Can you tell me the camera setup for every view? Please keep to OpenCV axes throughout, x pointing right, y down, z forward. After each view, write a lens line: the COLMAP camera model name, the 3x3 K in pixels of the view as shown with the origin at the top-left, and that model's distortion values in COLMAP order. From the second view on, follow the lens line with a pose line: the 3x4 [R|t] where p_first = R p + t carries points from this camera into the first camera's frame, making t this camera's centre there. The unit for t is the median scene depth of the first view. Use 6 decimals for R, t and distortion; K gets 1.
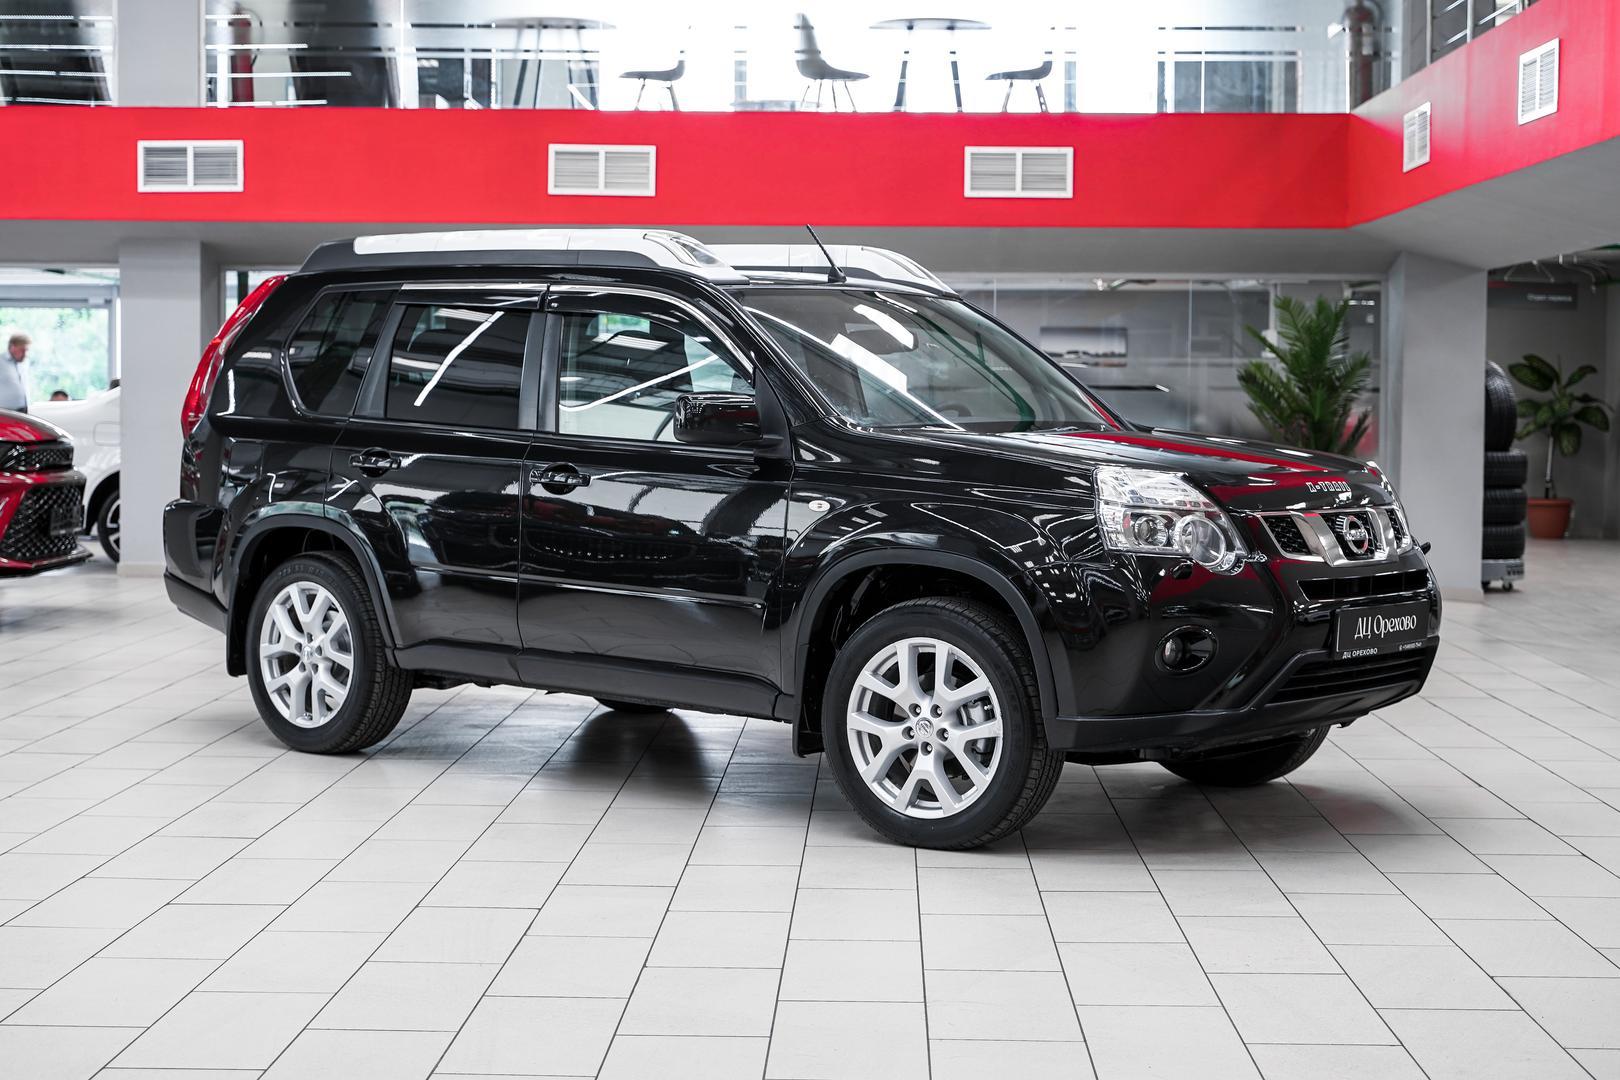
lens RADIAL K [[2524.8, 0, 793.9], [0, 2524.8, 535.9], [0, 0, 1]] dist [0.009260, -0.046330]
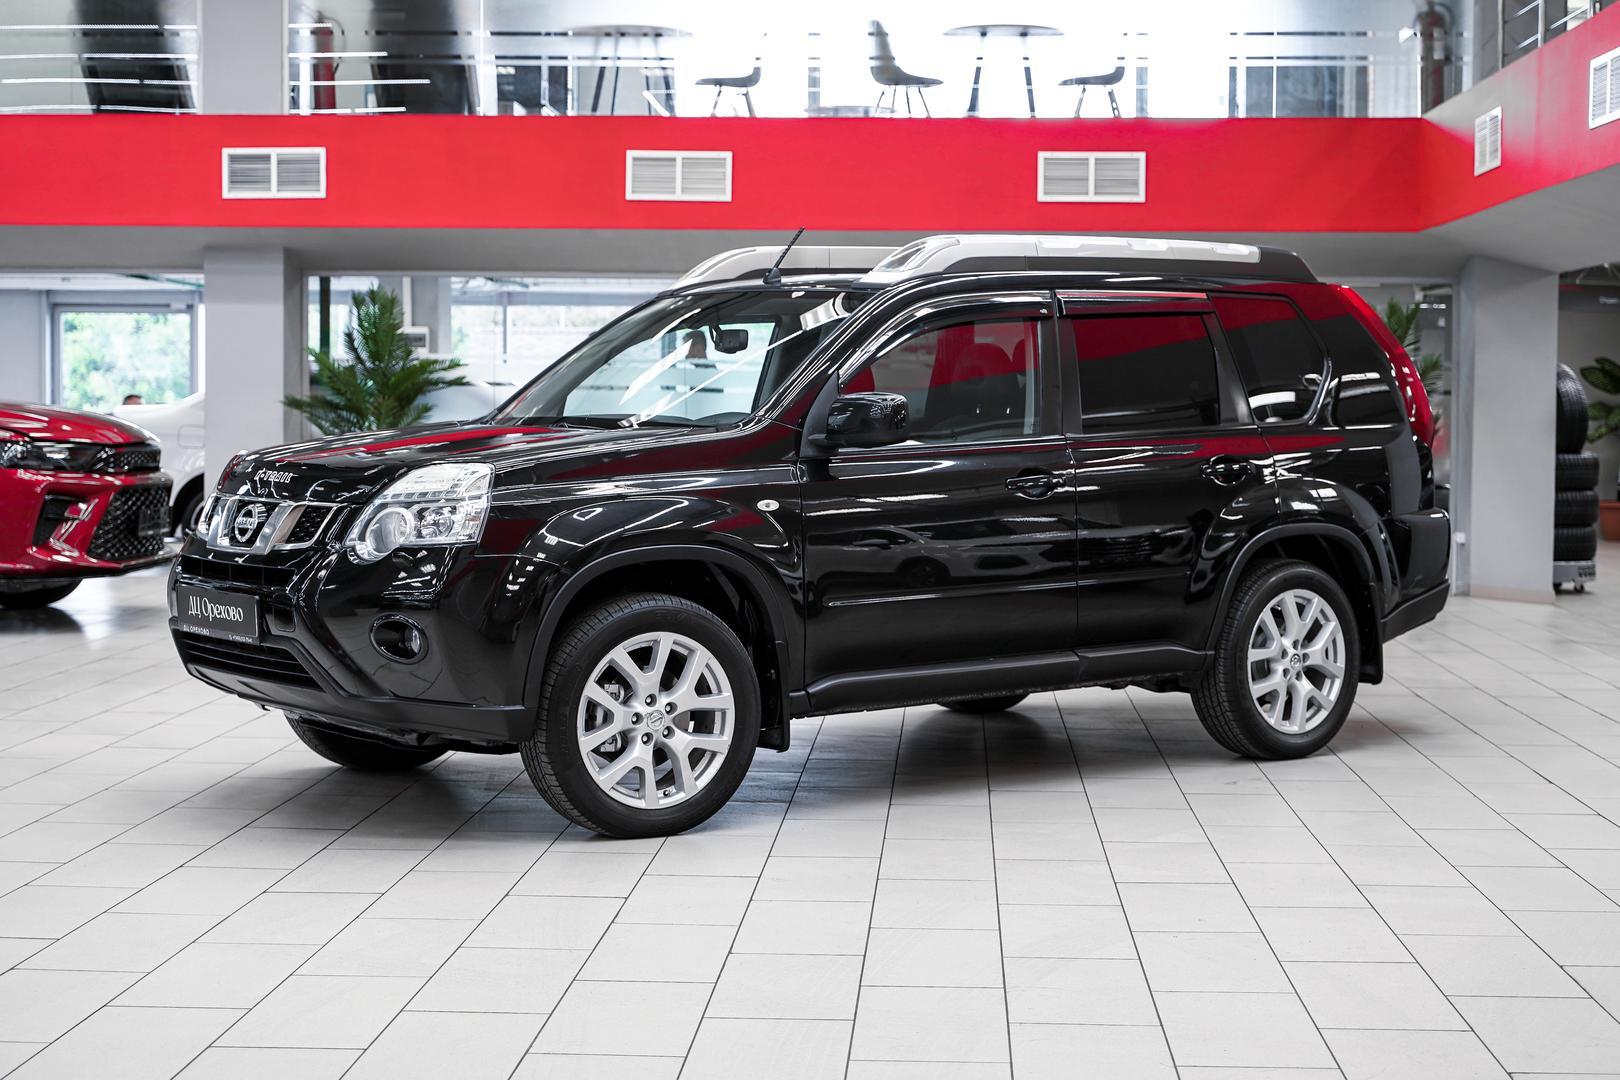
lens RADIAL K [[2517.6, 0, 819.5], [0, 2517.6, 532.1], [0, 0, 1]] dist [0.003262, 0.018525]
pose [[0.999839, 0.000215, -0.017961, -0.001532], [-0.000270, 0.999995, -0.003079, 0.000975], [0.017960, 0.003083, 0.999834, -0.007055]]
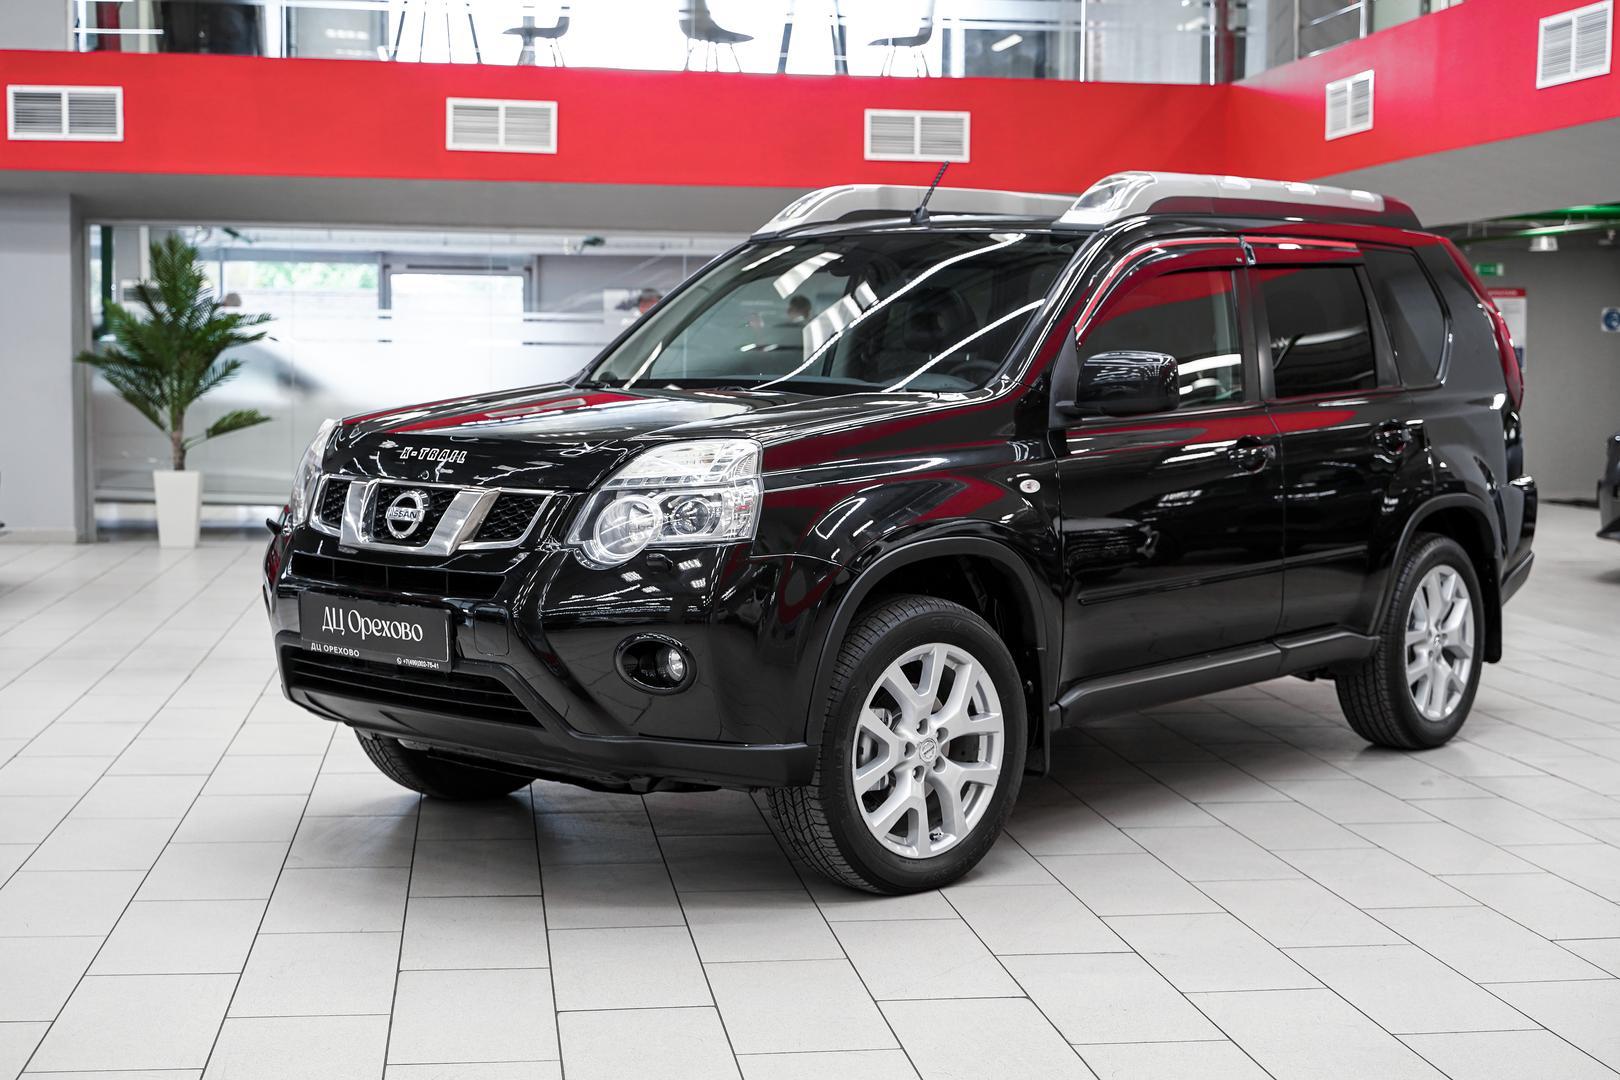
lens RADIAL K [[2233.8, 0, 810.0], [0, 2233.8, 540.0], [0, 0, 1]] dist [0.005024, -0.019063]
pose [[0.985193, -0.012052, 0.171024, -0.105158], [0.007478, 0.999598, 0.027364, -0.006319], [-0.171285, -0.025680, 0.984887, 0.114879]]
